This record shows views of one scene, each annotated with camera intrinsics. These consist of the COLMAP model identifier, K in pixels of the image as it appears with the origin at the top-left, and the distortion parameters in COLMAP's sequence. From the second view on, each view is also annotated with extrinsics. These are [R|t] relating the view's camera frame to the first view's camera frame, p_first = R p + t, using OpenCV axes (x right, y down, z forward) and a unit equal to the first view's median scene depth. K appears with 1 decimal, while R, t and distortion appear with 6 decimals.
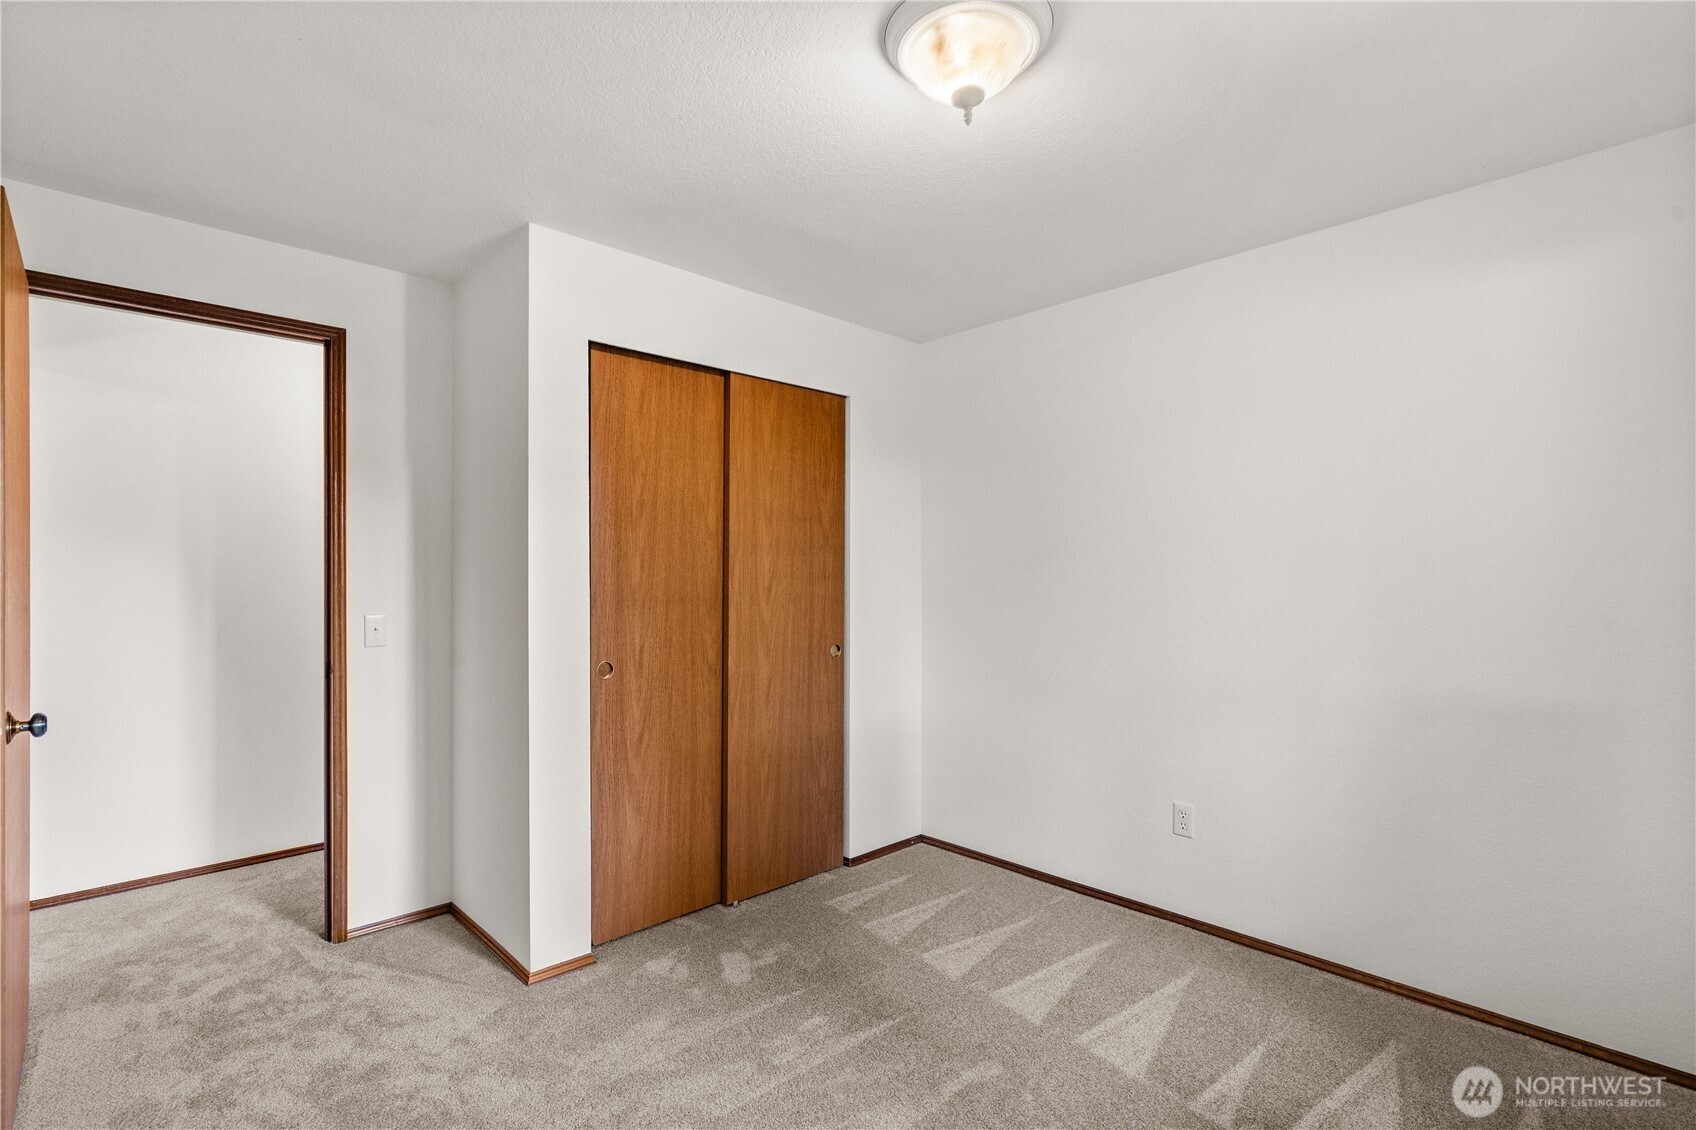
lens RADIAL K [[770.6, 0, 844.3], [0, 770.6, 567.1], [0, 0, 1]] dist [-0.011040, 0.003757]
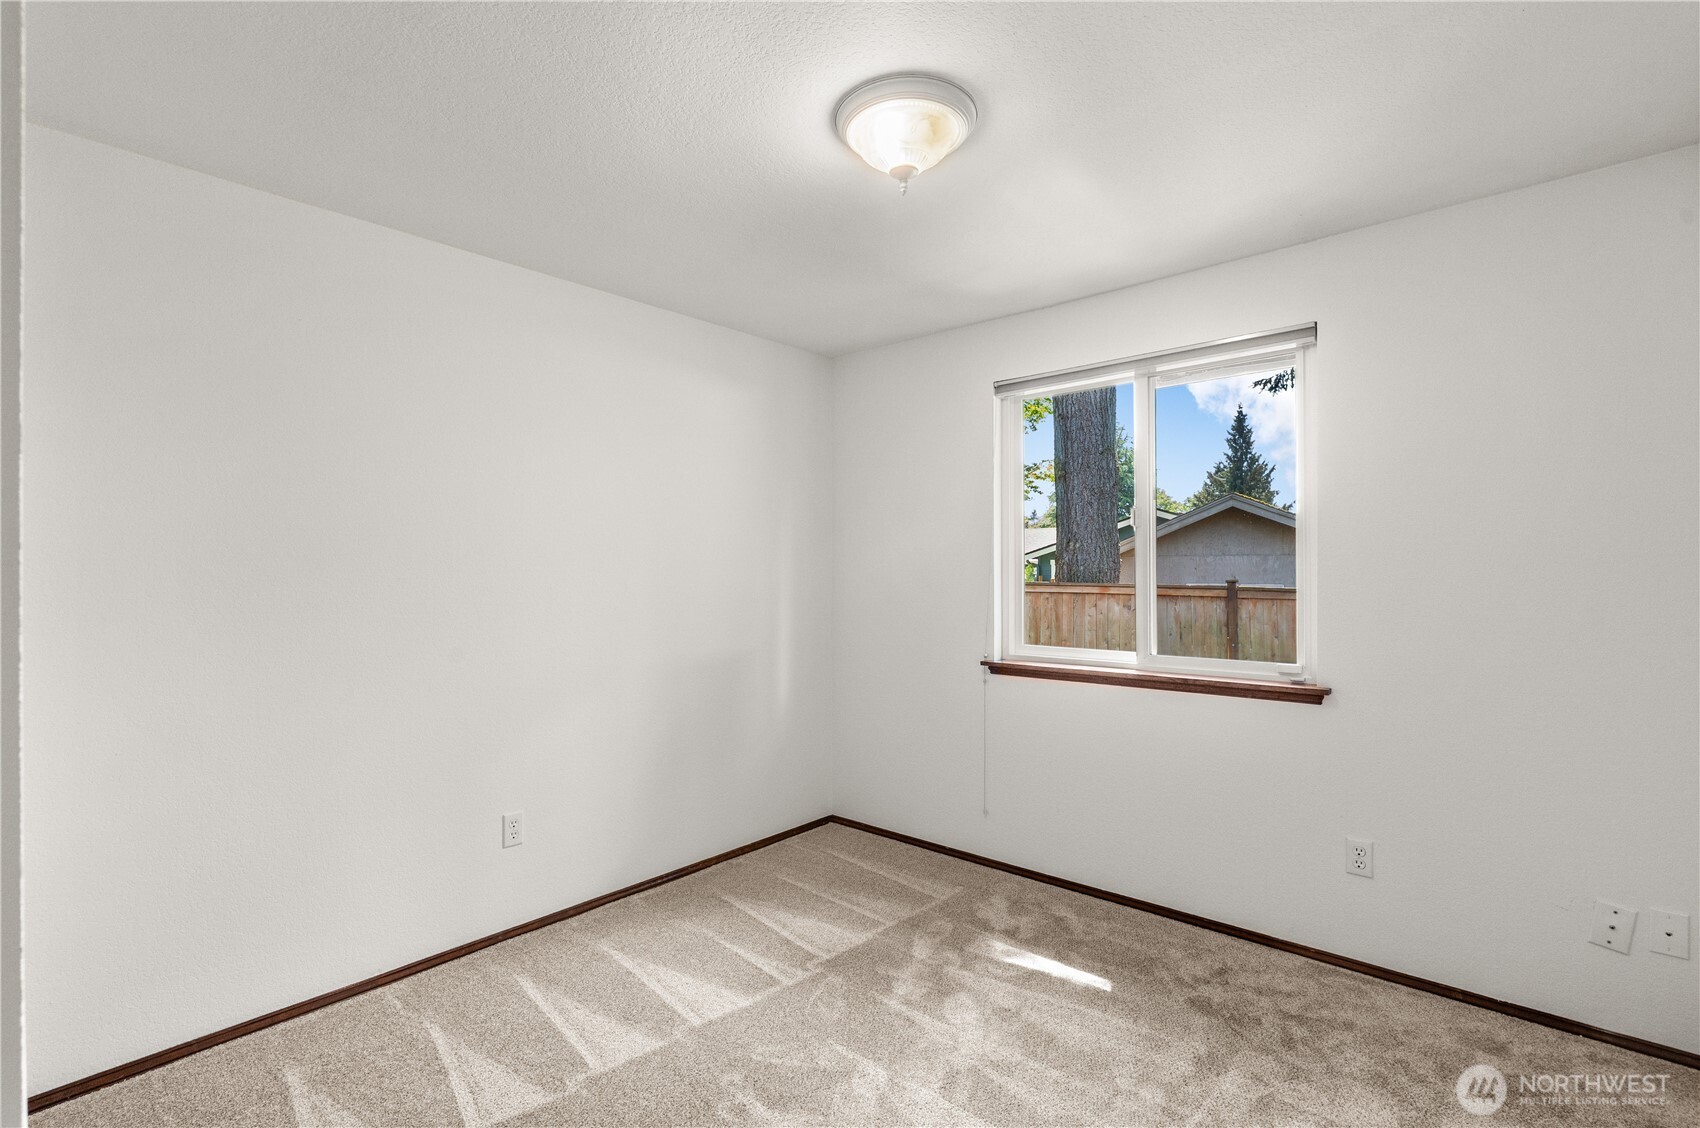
lens RADIAL K [[772.4, 0, 846.3], [0, 772.4, 565.8], [0, 0, 1]] dist [-0.011040, 0.003757]
pose [[-0.063084, 0.001206, 0.998008, -0.627453], [-0.000595, 0.999999, -0.001246, -0.004677], [-0.998008, -0.000672, -0.063083, 0.715422]]
